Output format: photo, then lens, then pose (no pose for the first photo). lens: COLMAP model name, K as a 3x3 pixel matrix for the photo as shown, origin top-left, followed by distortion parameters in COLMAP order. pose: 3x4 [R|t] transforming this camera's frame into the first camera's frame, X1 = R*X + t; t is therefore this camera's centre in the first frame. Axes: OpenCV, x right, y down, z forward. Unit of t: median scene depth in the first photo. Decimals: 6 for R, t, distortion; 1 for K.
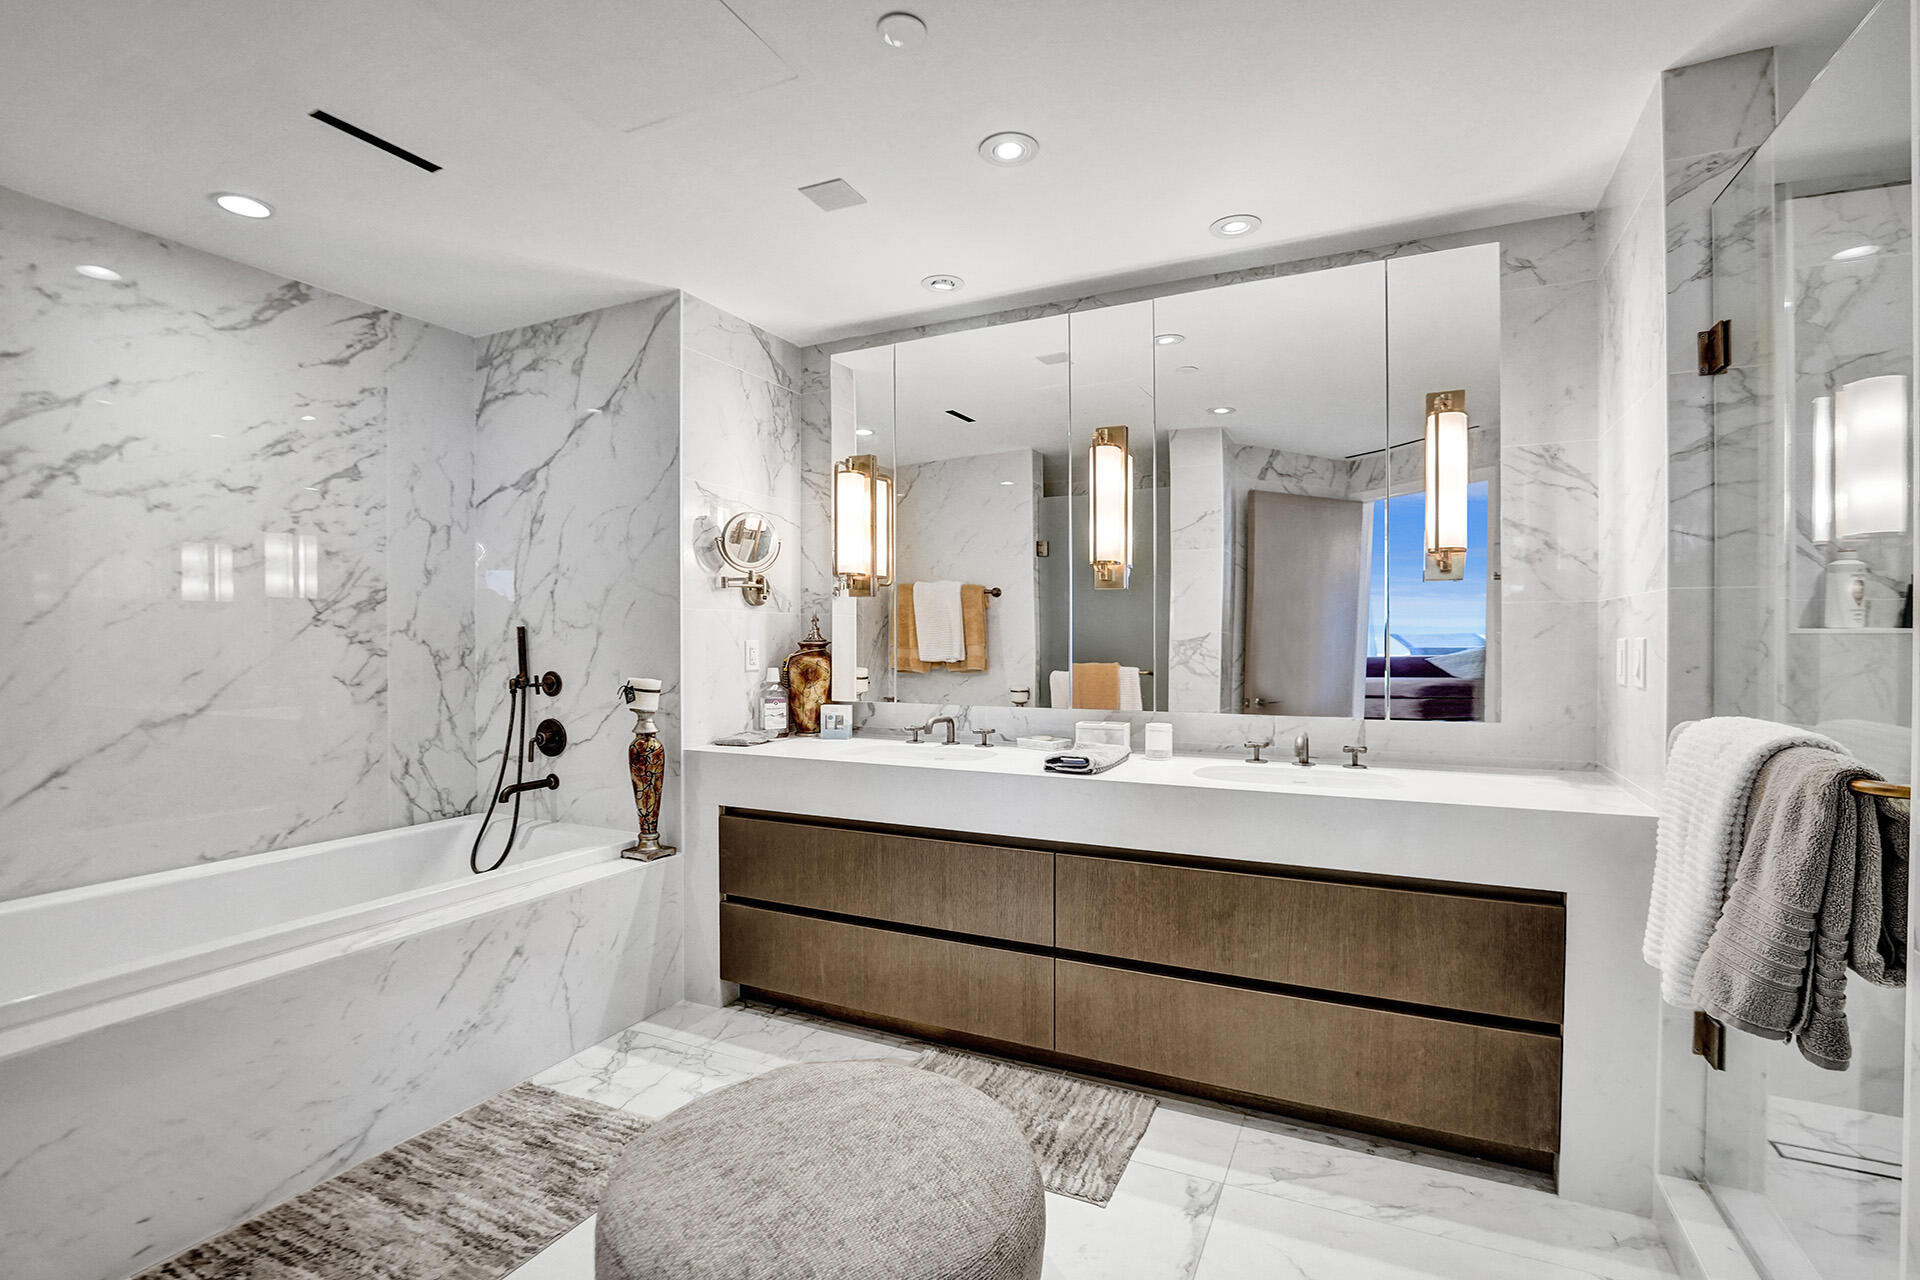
lens RADIAL K [[902.2, 0, 956.9], [0, 902.2, 643.5], [0, 0, 1]] dist [-0.004974, 0.003532]
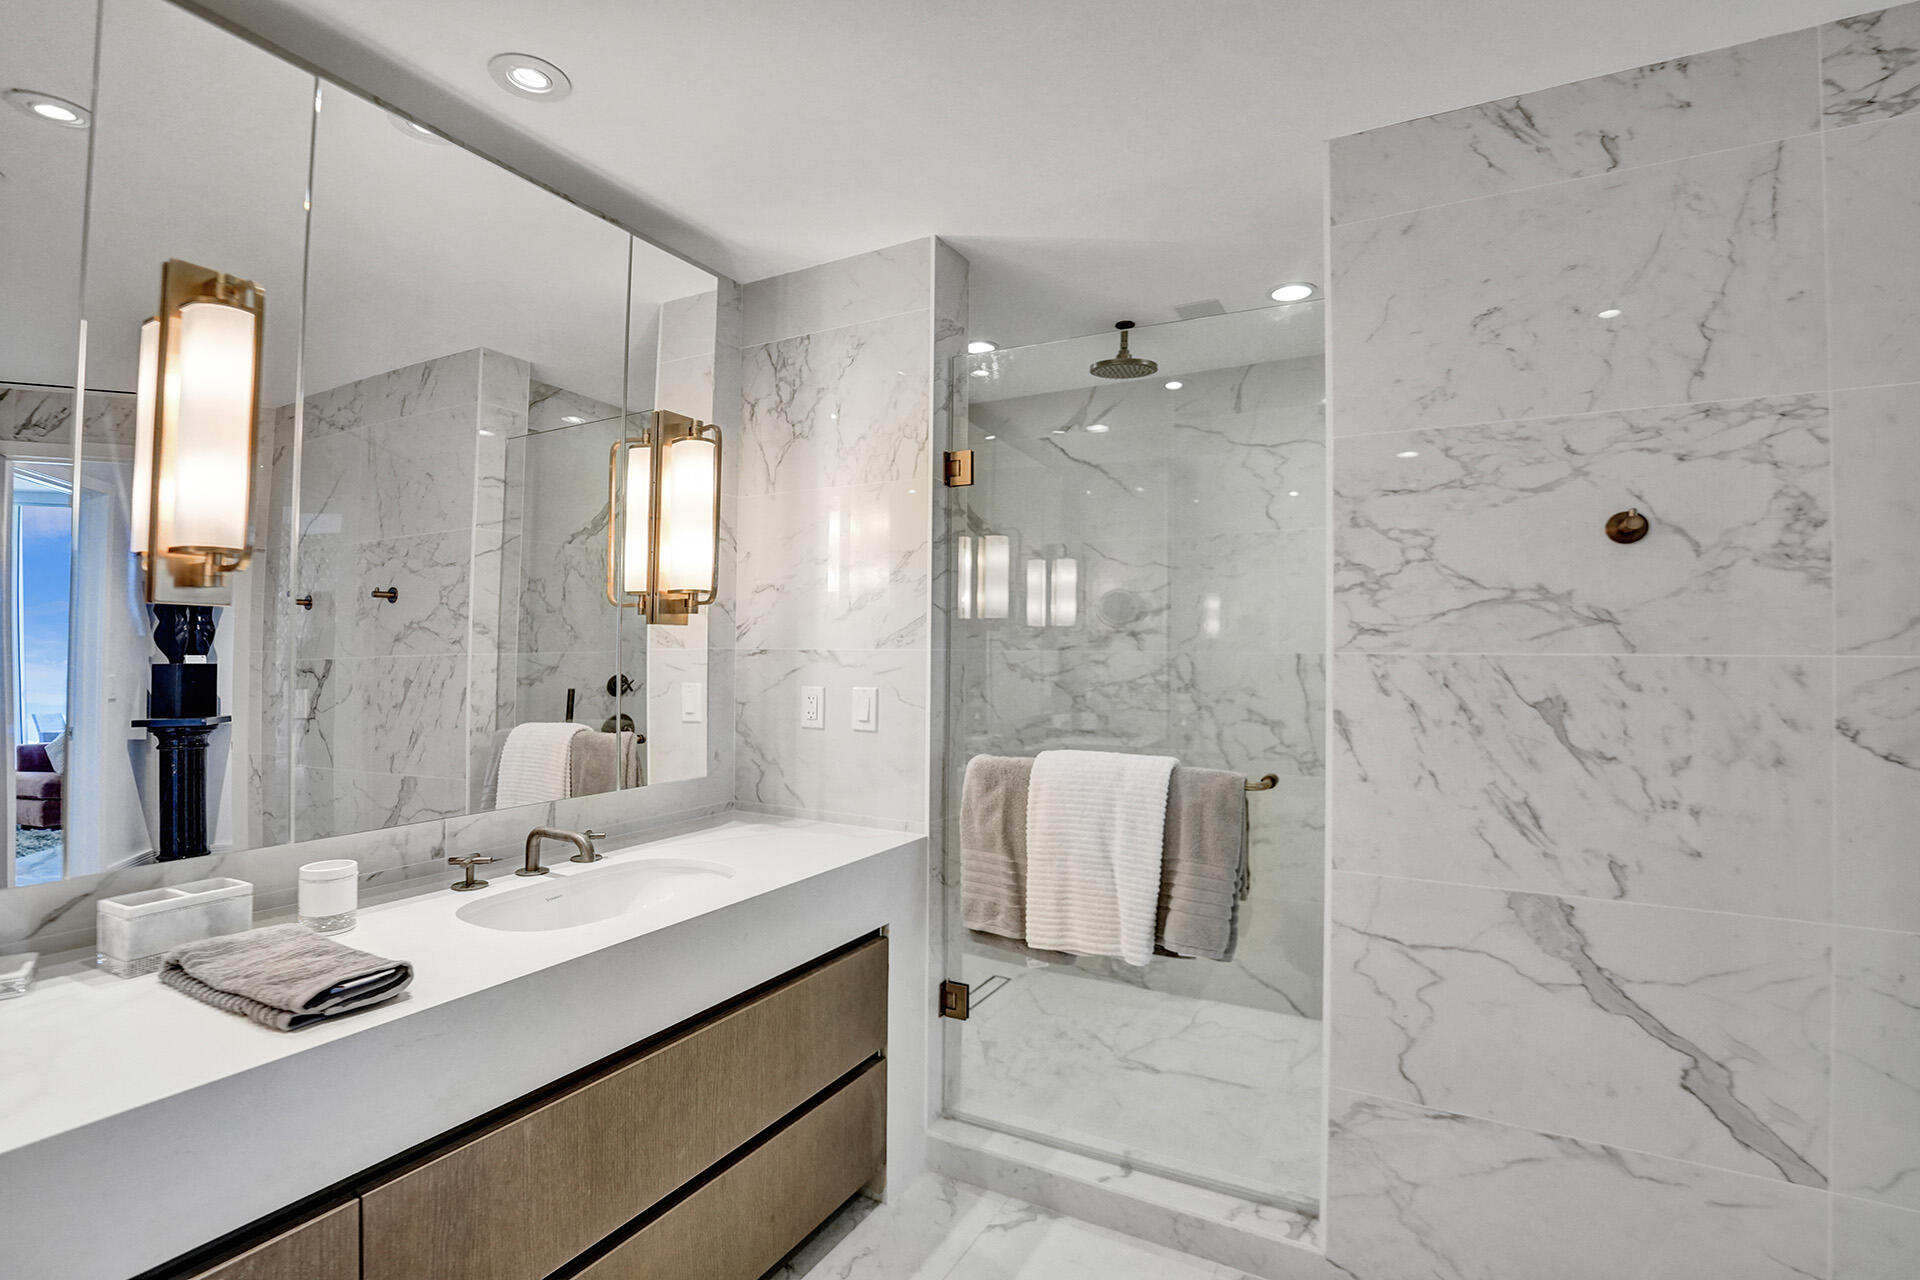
lens RADIAL K [[902.2, 0, 966.3], [0, 902.2, 636.1], [0, 0, 1]] dist [-0.004974, 0.003532]
pose [[0.052694, 0.015257, 0.998494, -0.418608], [-0.003153, 0.999881, -0.015111, -0.057800], [-0.998606, -0.002352, 0.052736, 0.829529]]
